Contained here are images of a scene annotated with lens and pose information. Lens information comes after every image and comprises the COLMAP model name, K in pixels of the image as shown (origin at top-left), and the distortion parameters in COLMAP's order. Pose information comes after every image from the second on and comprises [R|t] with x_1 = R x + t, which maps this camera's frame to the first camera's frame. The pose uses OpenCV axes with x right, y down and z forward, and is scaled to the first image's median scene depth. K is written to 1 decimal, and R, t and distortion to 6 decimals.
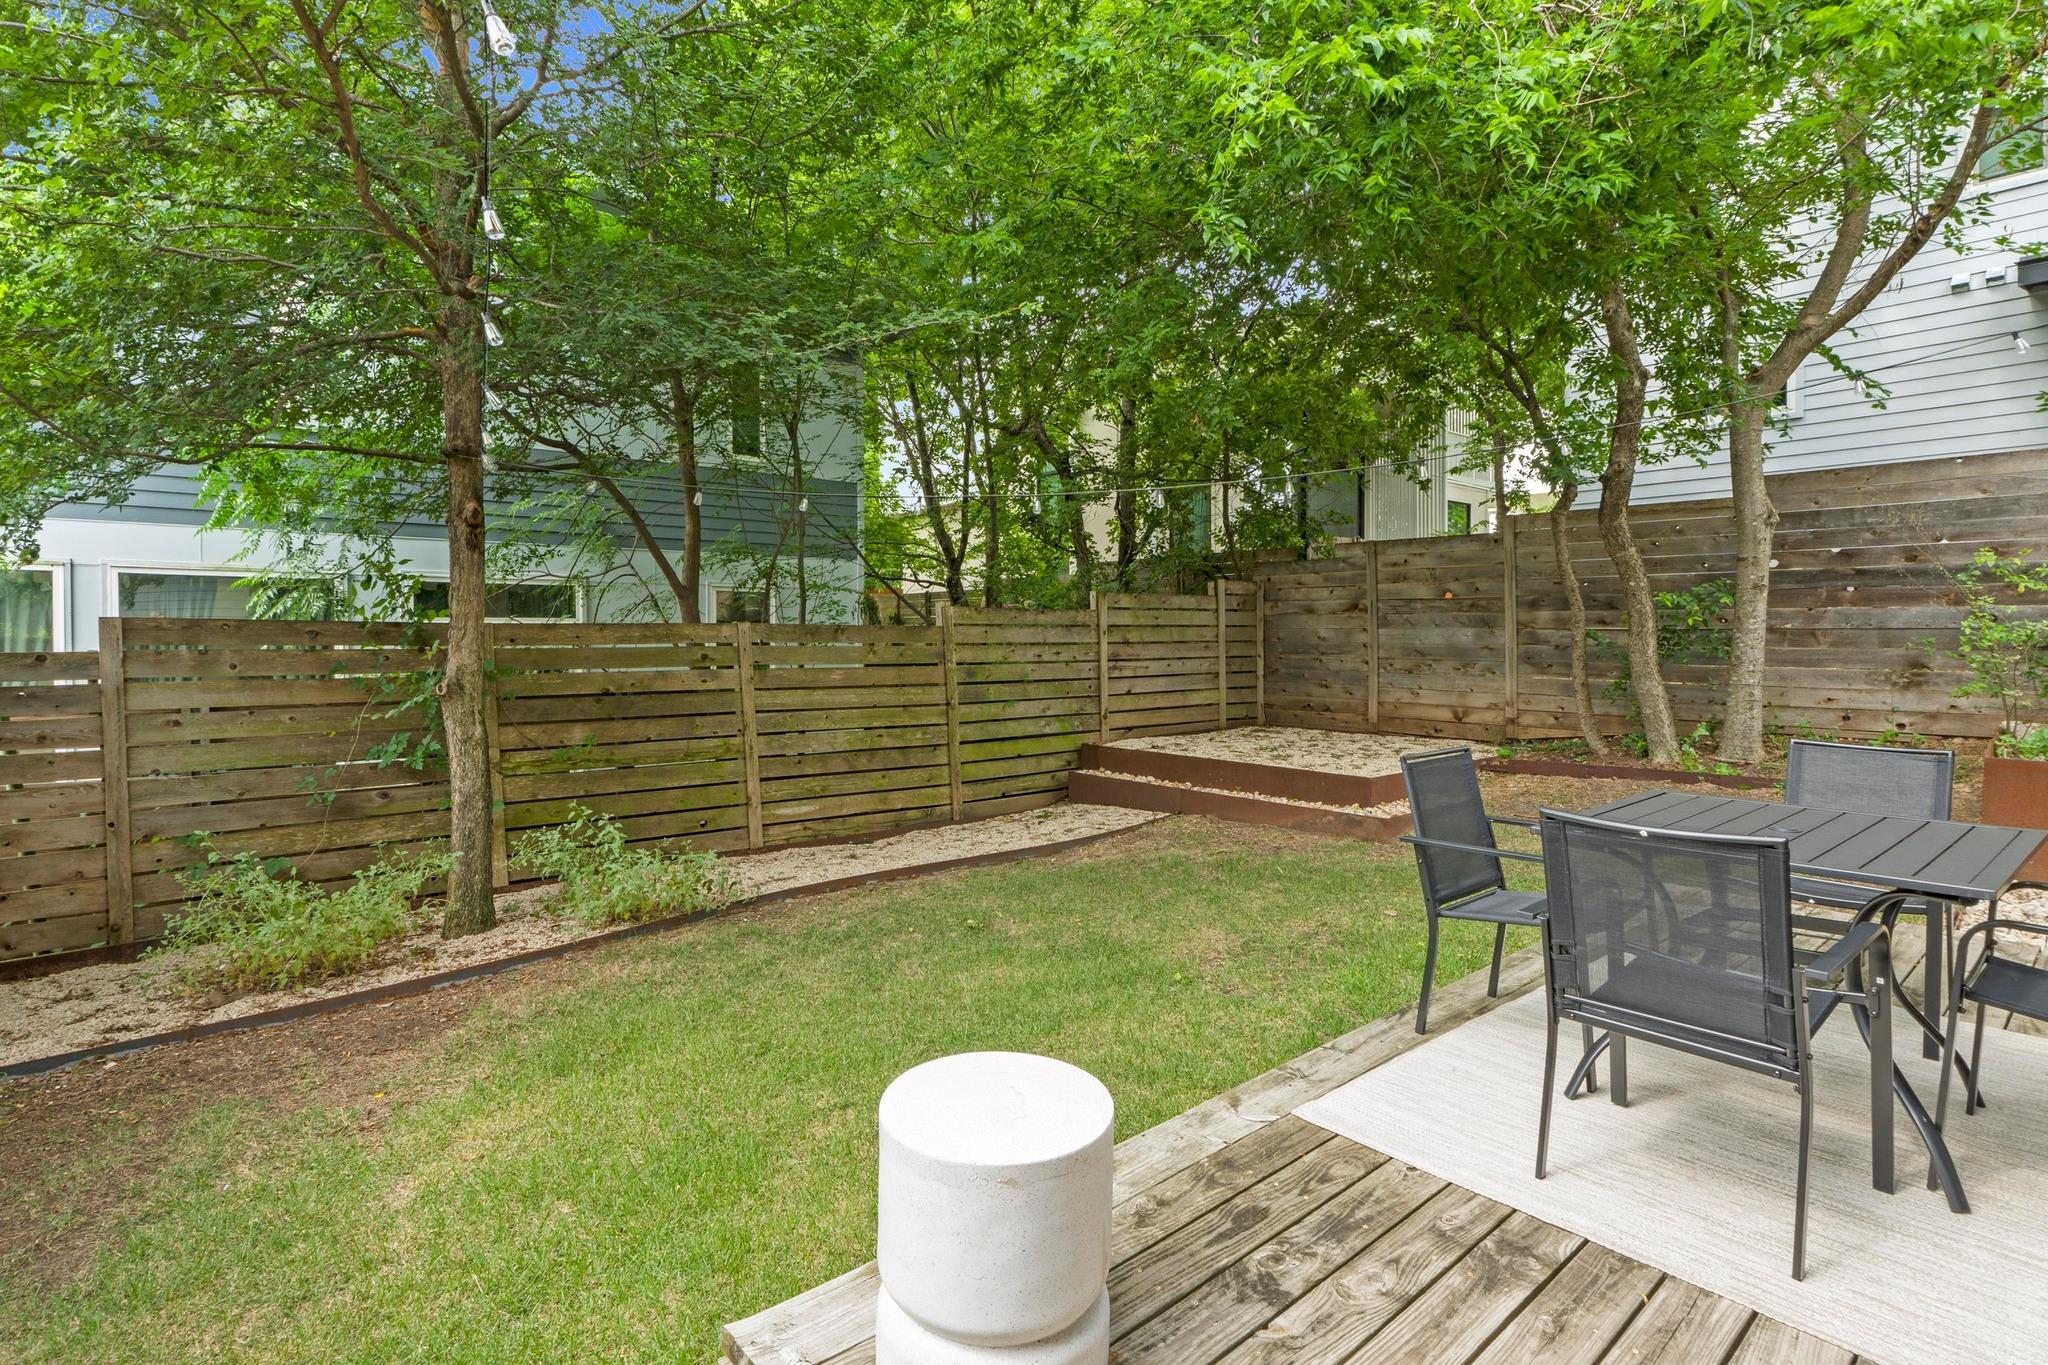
lens RADIAL K [[1021.2, 0, 1023.4], [0, 1021.2, 627.0], [0, 0, 1]] dist [0.000630, 0.000013]
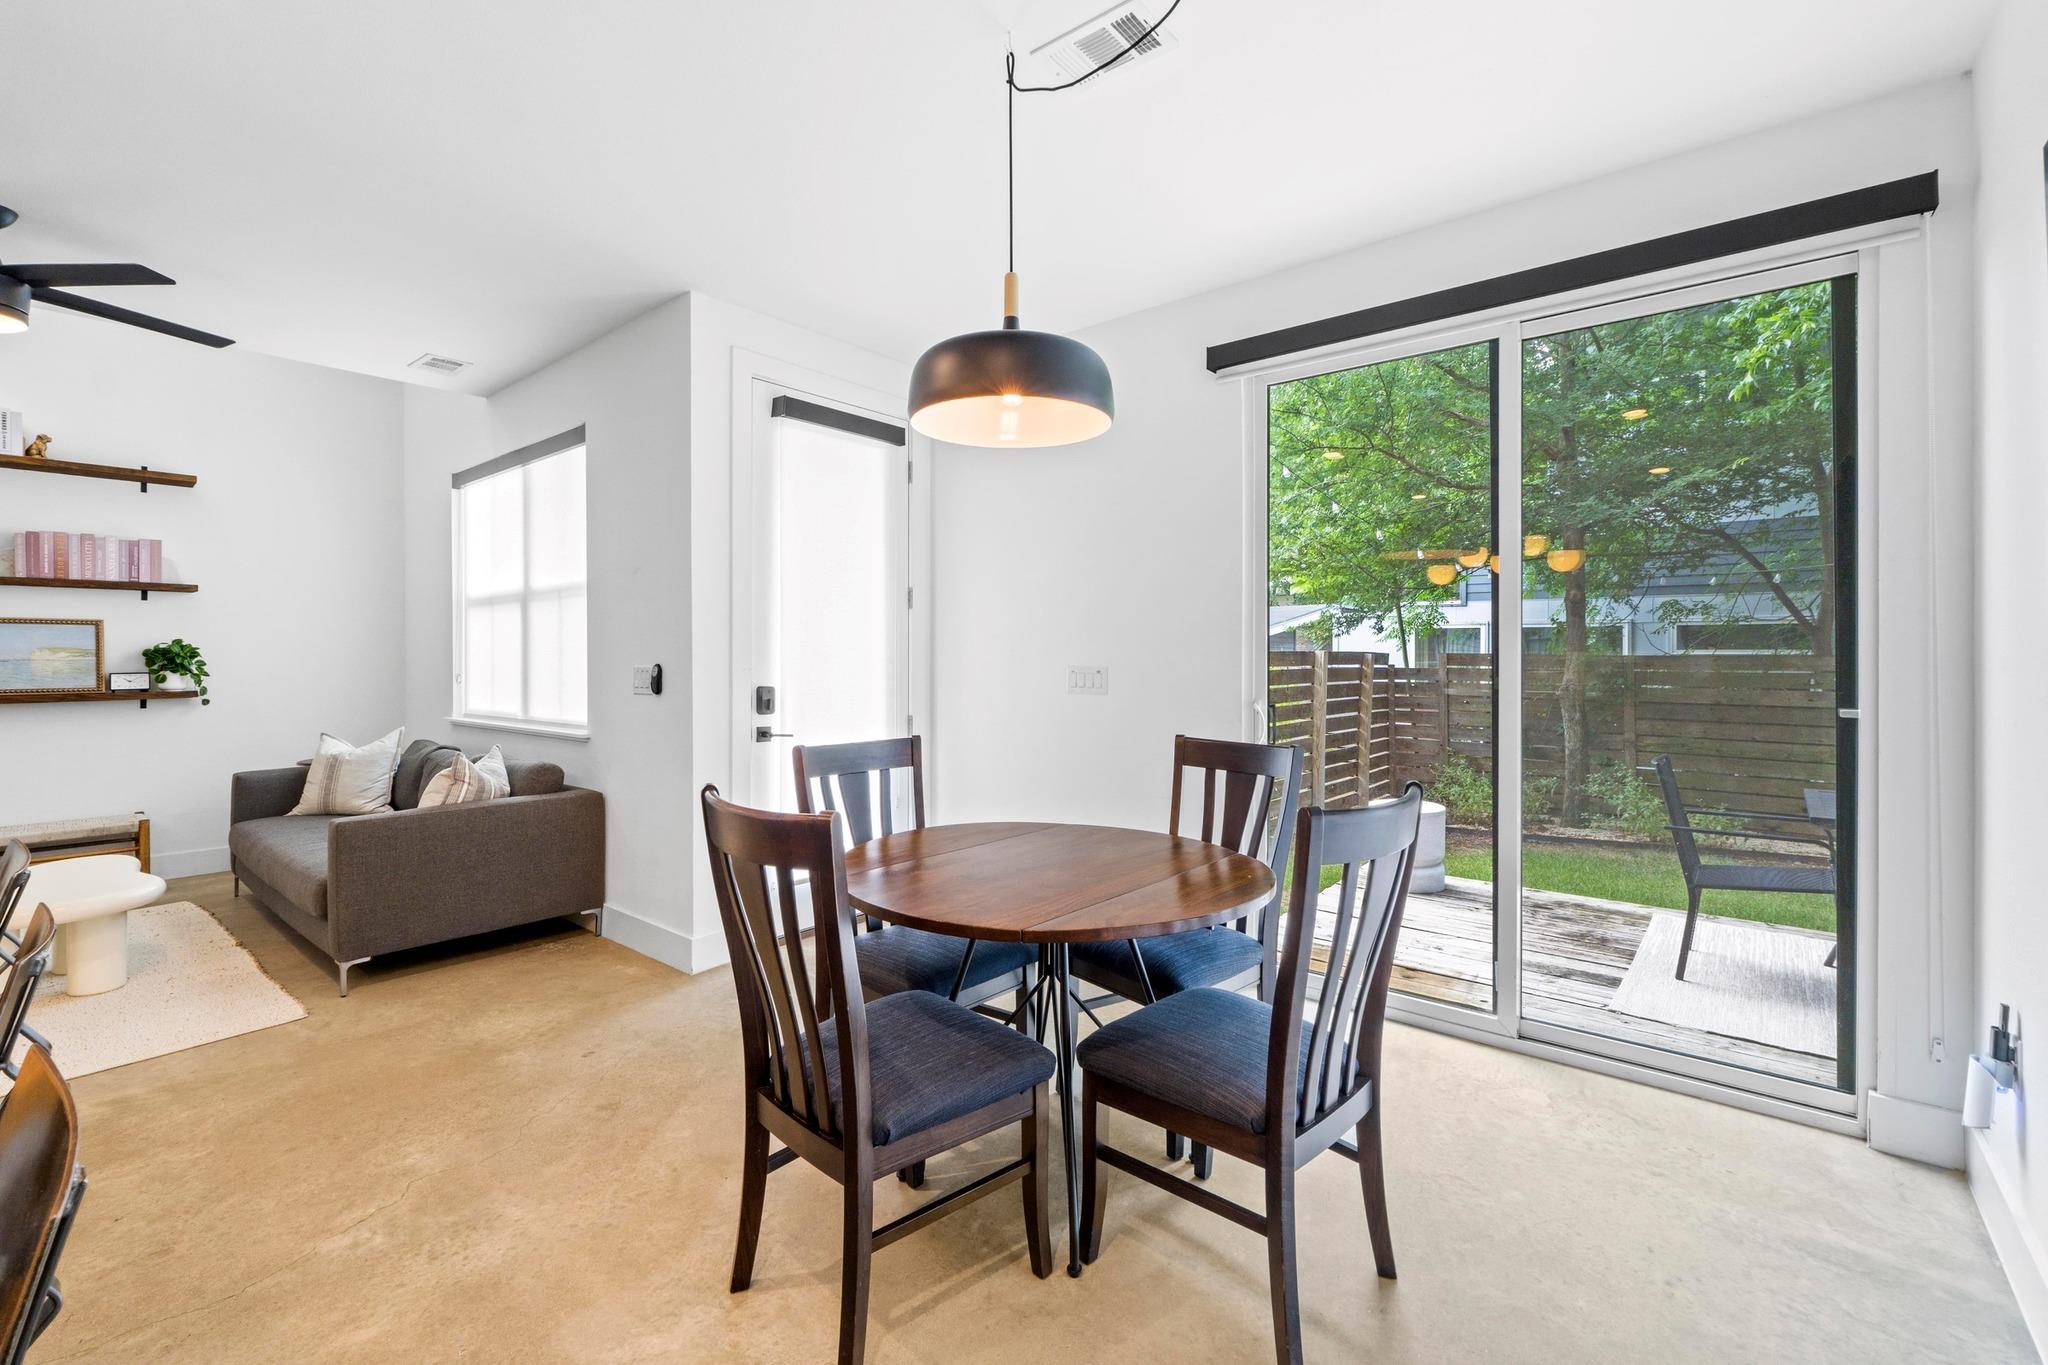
lens RADIAL K [[877.7, 0, 1027.9], [0, 877.7, 653.5], [0, 0, 1]] dist [-0.009448, 0.000355]
pose [[0.170957, -0.001789, -0.985277, 0.585603], [0.000760, 0.999998, -0.001683, -0.003994], [0.985278, -0.000461, 0.170959, -0.152803]]
